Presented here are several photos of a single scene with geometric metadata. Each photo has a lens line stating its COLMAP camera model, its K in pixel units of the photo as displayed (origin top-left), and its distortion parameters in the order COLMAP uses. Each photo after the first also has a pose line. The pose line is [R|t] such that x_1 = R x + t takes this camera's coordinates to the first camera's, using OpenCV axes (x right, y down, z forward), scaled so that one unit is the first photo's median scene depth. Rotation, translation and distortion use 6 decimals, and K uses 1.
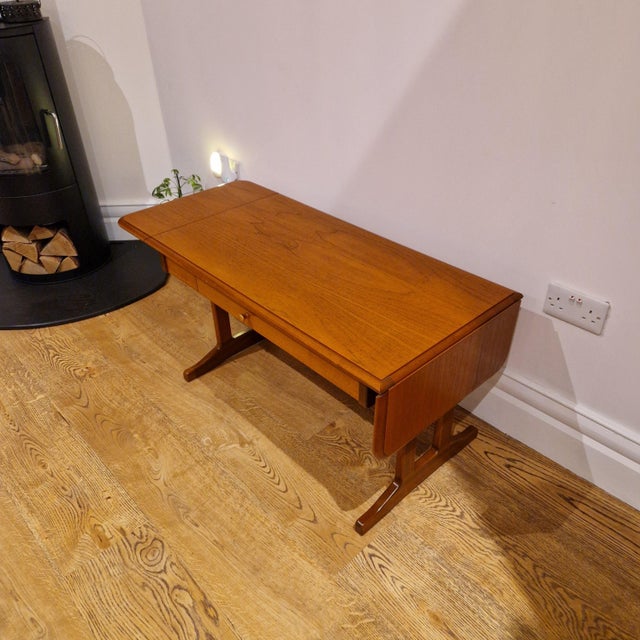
lens RADIAL K [[570.3, 0, 328.0], [0, 570.3, 316.3], [0, 0, 1]] dist [0.062952, -0.046765]
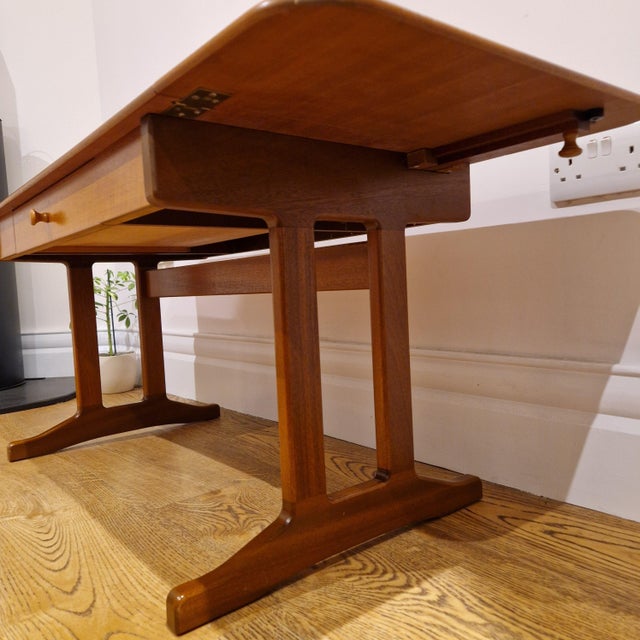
lens RADIAL K [[570.3, 0, 323.1], [0, 570.3, 315.1], [0, 0, 1]] dist [0.062952, -0.046765]
pose [[0.996845, -0.026875, -0.074683, 0.175056], [-0.014993, 0.860239, -0.509671, 0.361420], [0.077943, 0.509182, 0.857122, 0.511323]]
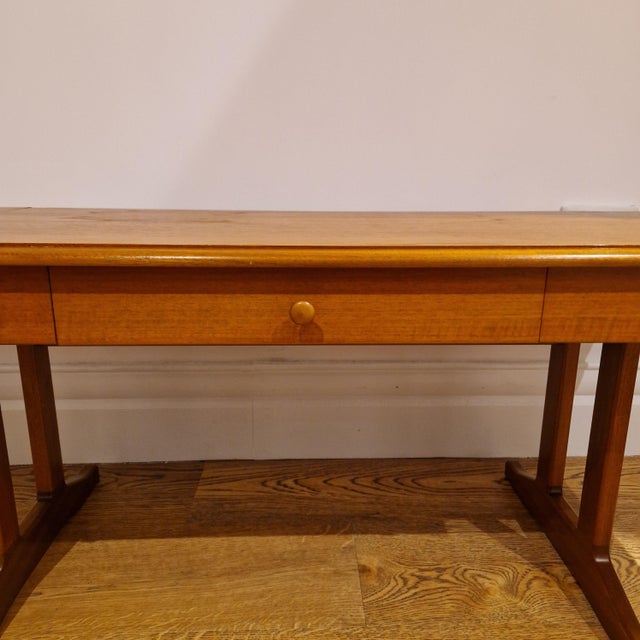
lens RADIAL K [[570.3, 0, 328.3], [0, 570.3, 334.1], [0, 0, 1]] dist [0.062952, -0.046765]
pose [[0.654386, -0.183391, 0.733585, -0.382893], [0.403451, 0.905195, -0.133601, 0.066755], [-0.639536, 0.383392, 0.666336, 0.683916]]
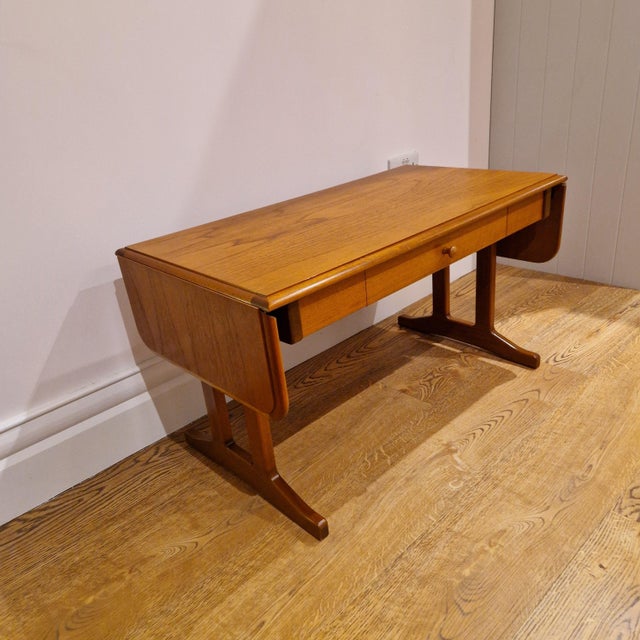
lens RADIAL K [[570.3, 0, 326.7], [0, 570.3, 319.1], [0, 0, 1]] dist [0.062952, -0.046765]
pose [[-0.011769, -0.396699, 0.917873, -0.850485], [0.632029, 0.708366, 0.314256, -0.271233], [-0.774855, 0.583821, 0.242389, 0.913893]]
